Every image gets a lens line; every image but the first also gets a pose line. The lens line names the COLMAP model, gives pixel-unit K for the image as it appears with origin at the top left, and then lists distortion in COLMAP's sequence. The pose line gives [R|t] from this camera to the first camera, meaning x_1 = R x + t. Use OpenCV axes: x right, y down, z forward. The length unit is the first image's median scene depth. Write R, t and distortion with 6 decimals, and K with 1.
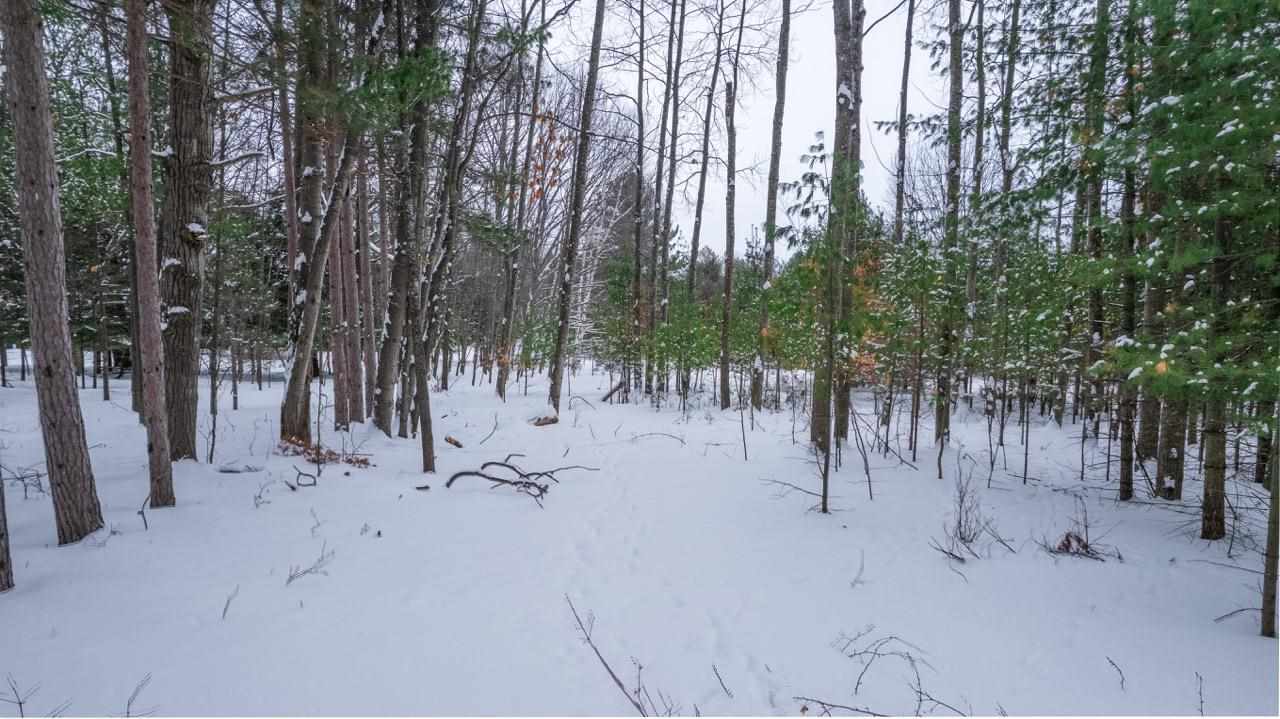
lens RADIAL K [[821.5, 0, 640.0], [0, 821.5, 359.5], [0, 0, 1]] dist [-0.077701, 0.068965]
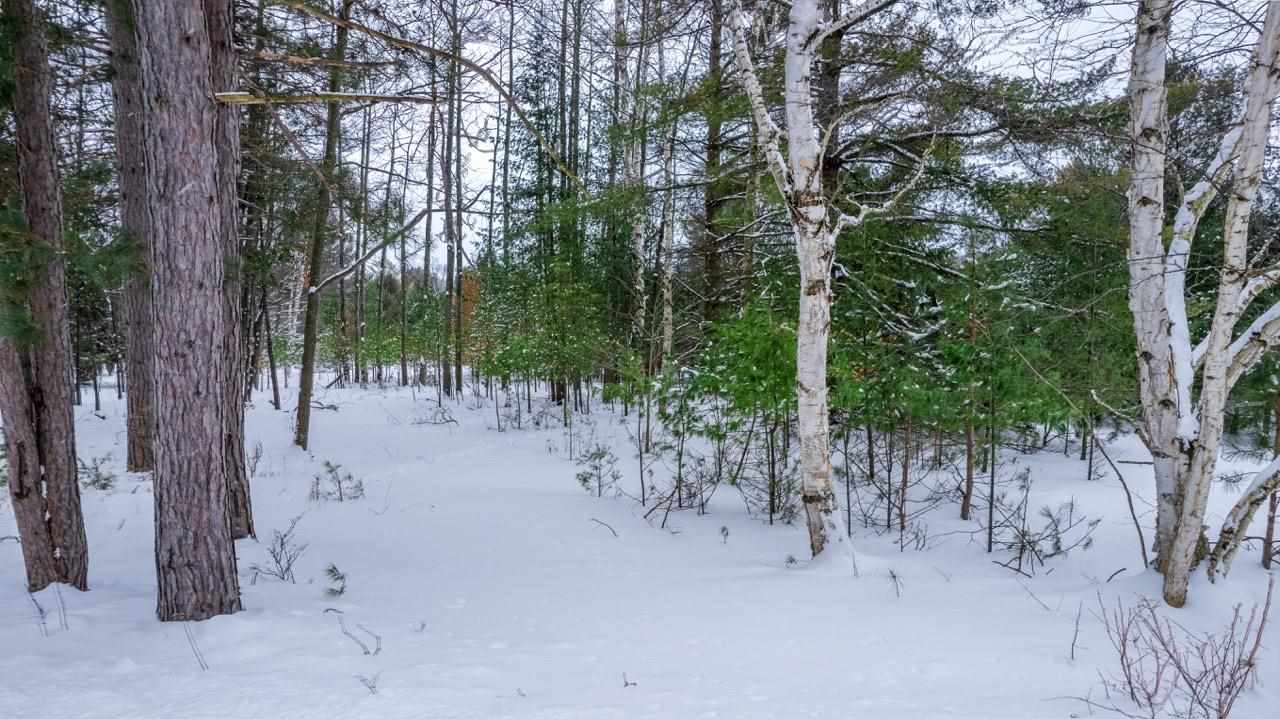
lens RADIAL K [[821.5, 0, 640.0], [0, 821.5, 359.5], [0, 0, 1]] dist [-0.077701, 0.068965]
pose [[0.930117, -0.044509, 0.364556, -0.053400], [0.045557, 0.998945, 0.005731, 0.013105], [-0.364426, 0.011278, 0.931164, -0.705004]]
